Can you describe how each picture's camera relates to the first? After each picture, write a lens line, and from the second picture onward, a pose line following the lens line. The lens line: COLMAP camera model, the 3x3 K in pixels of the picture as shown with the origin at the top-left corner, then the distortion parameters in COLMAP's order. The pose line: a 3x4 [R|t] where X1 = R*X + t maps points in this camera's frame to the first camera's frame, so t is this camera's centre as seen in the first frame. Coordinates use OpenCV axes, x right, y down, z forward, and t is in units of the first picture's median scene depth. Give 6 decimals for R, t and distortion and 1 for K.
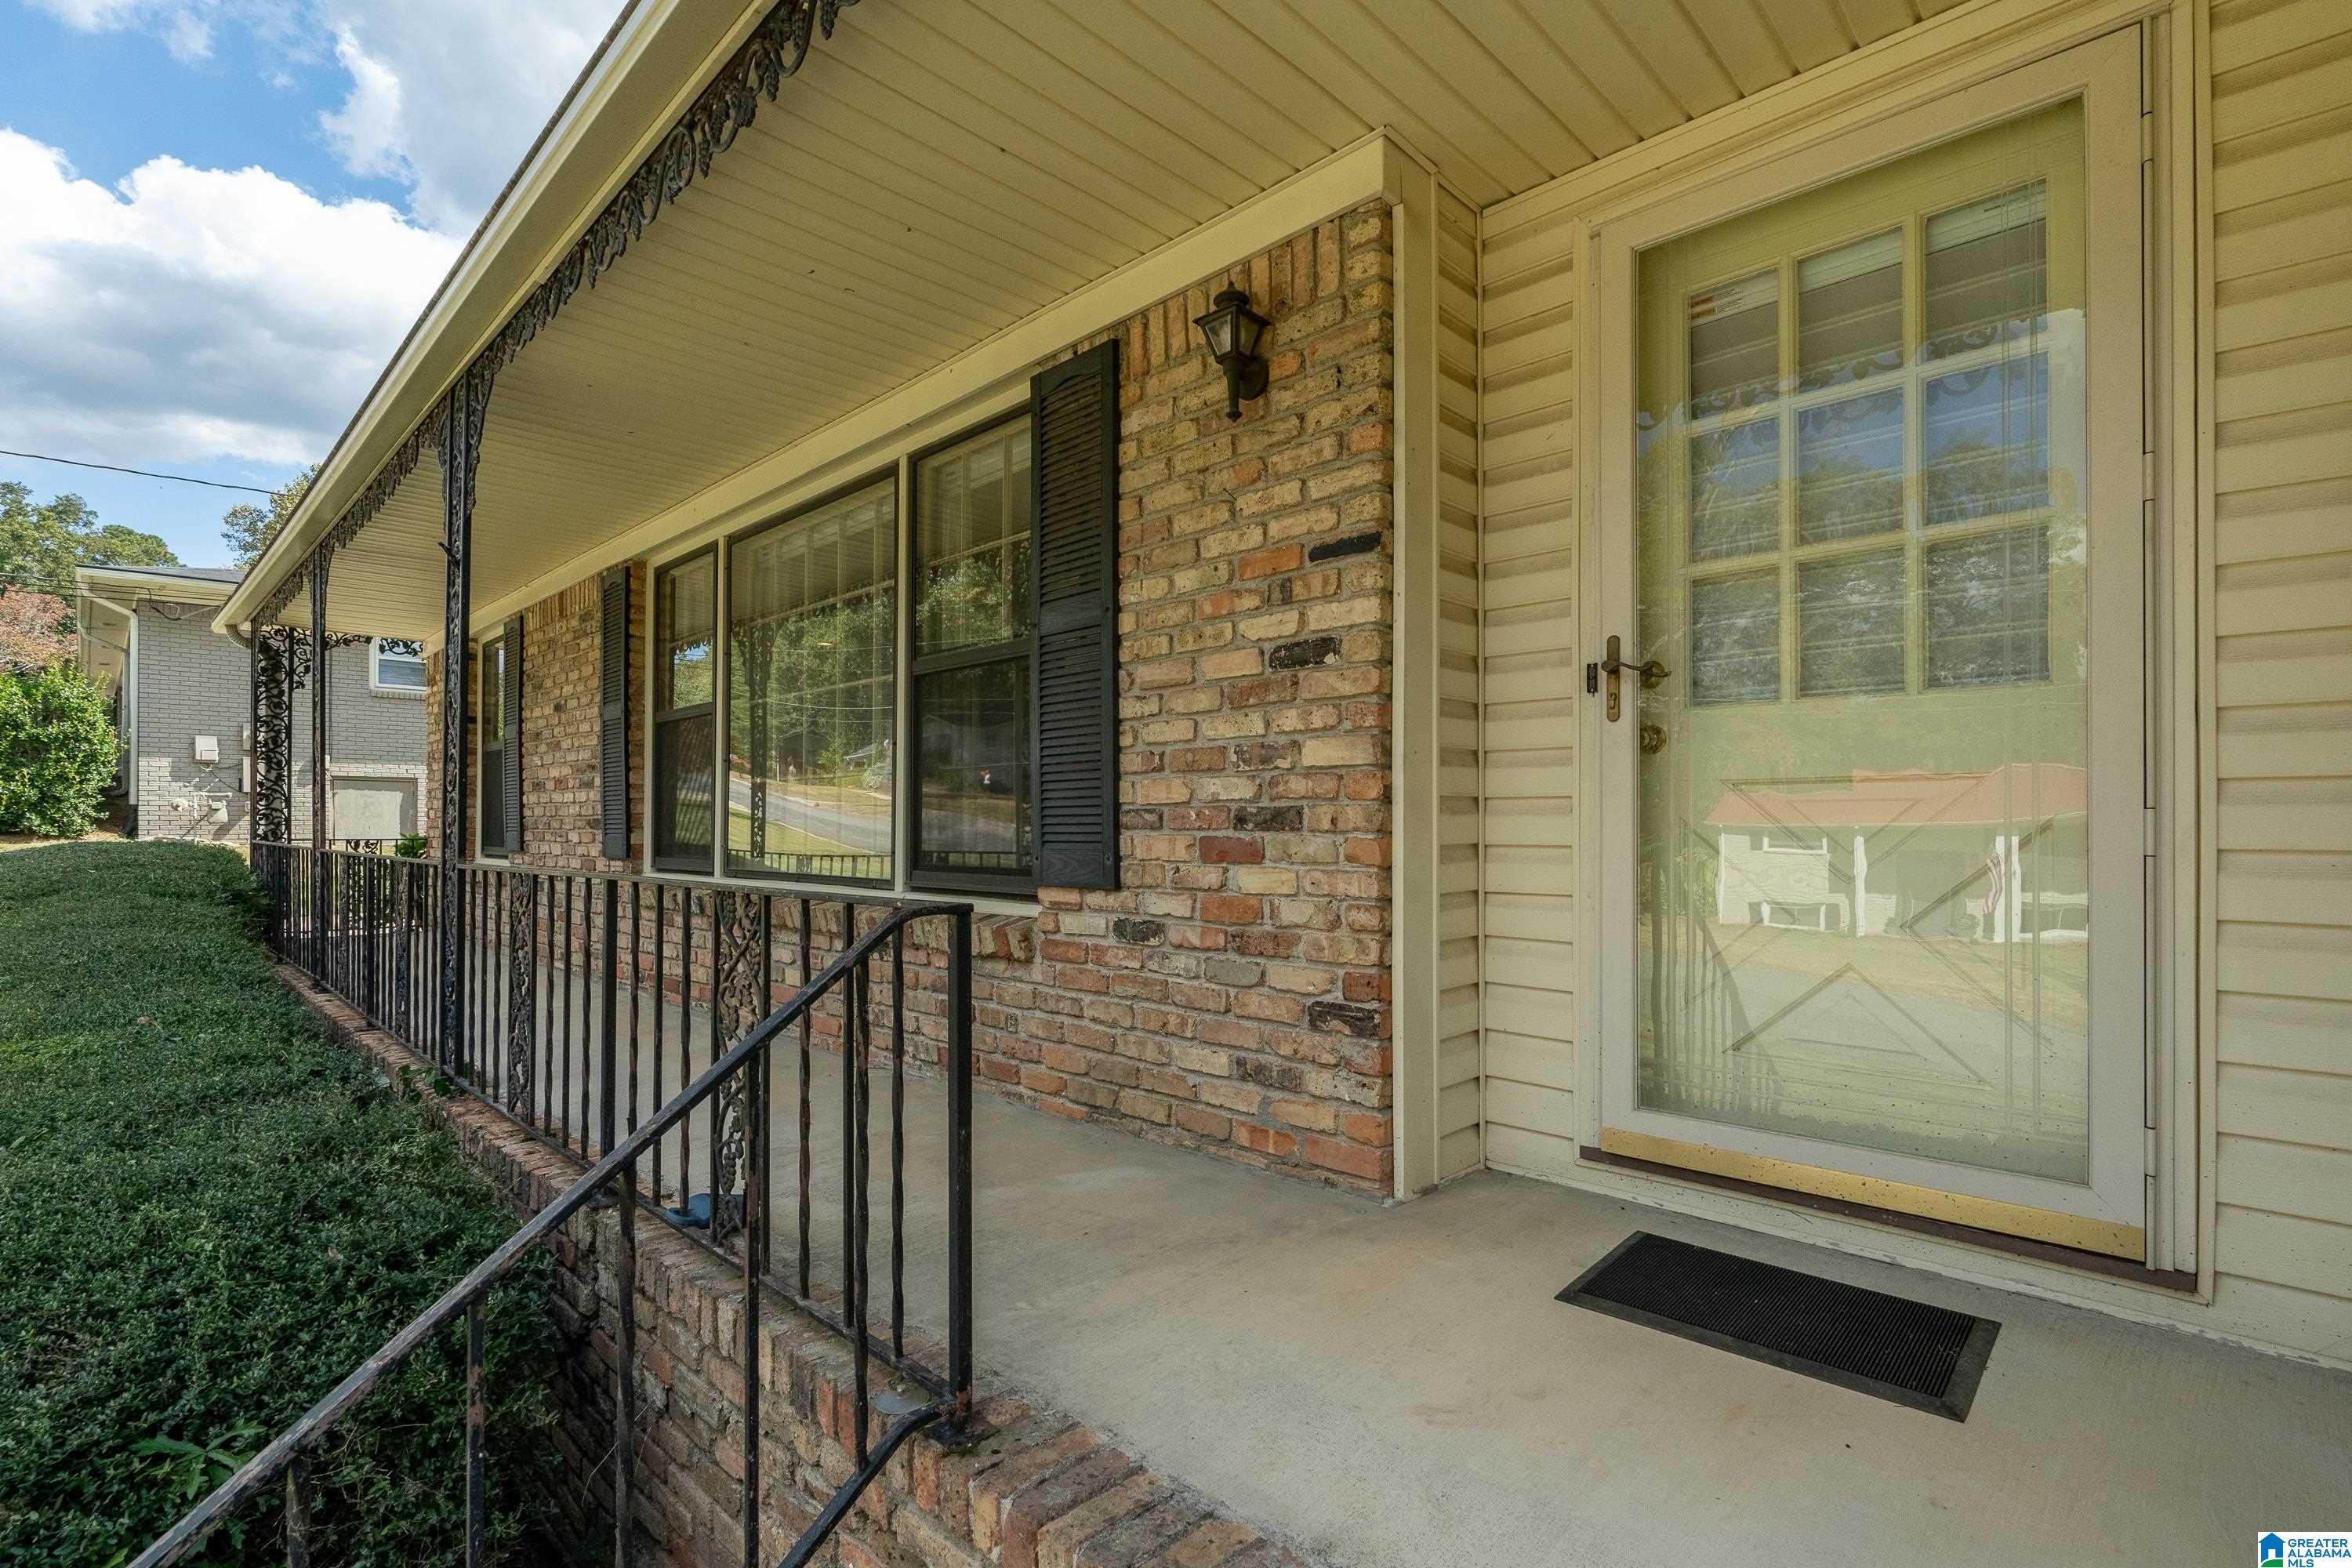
lens RADIAL K [[1066.1, 0, 1181.0], [0, 1066.1, 809.9], [0, 0, 1]] dist [0.000617, -0.000159]
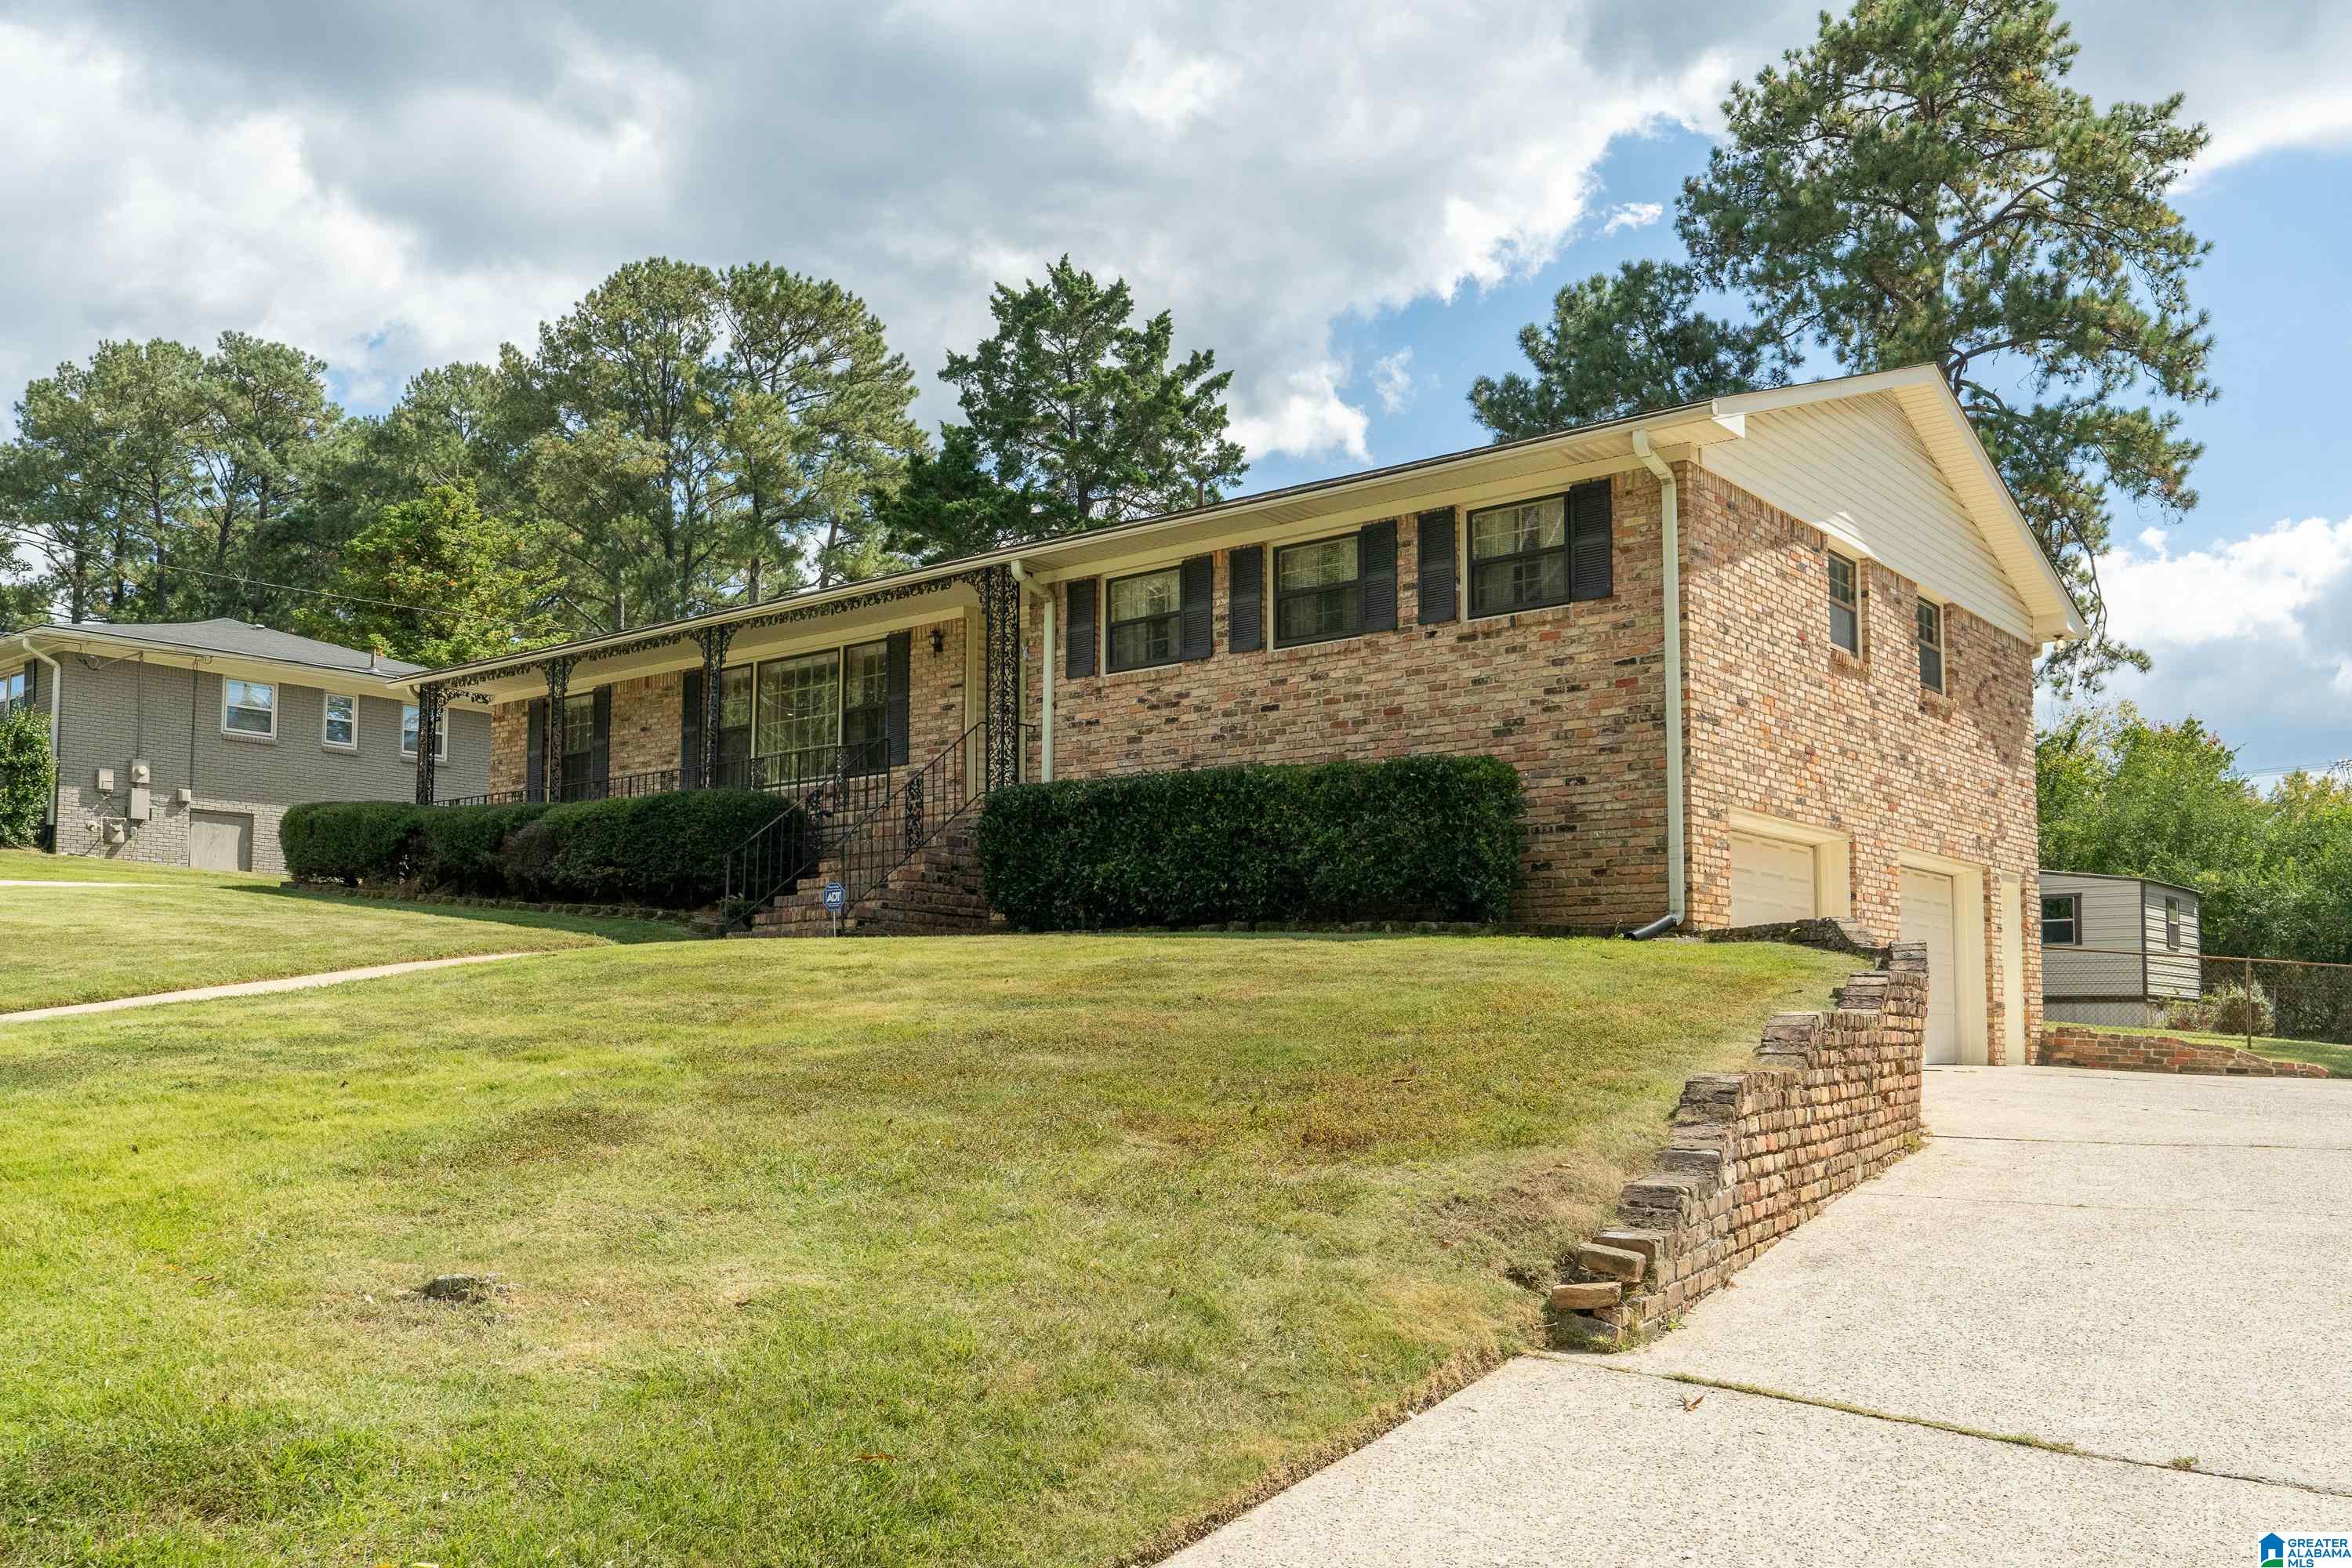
lens RADIAL K [[1862.4, 0, 1176.0], [0, 1862.4, 784.0], [0, 0, 1]] dist [0.003359, 0.000981]
pose [[0.995614, 0.013544, 0.092571, 0.237950], [-0.002992, 0.993569, -0.113184, 0.744346], [-0.093508, 0.112411, 0.989252, -4.792067]]
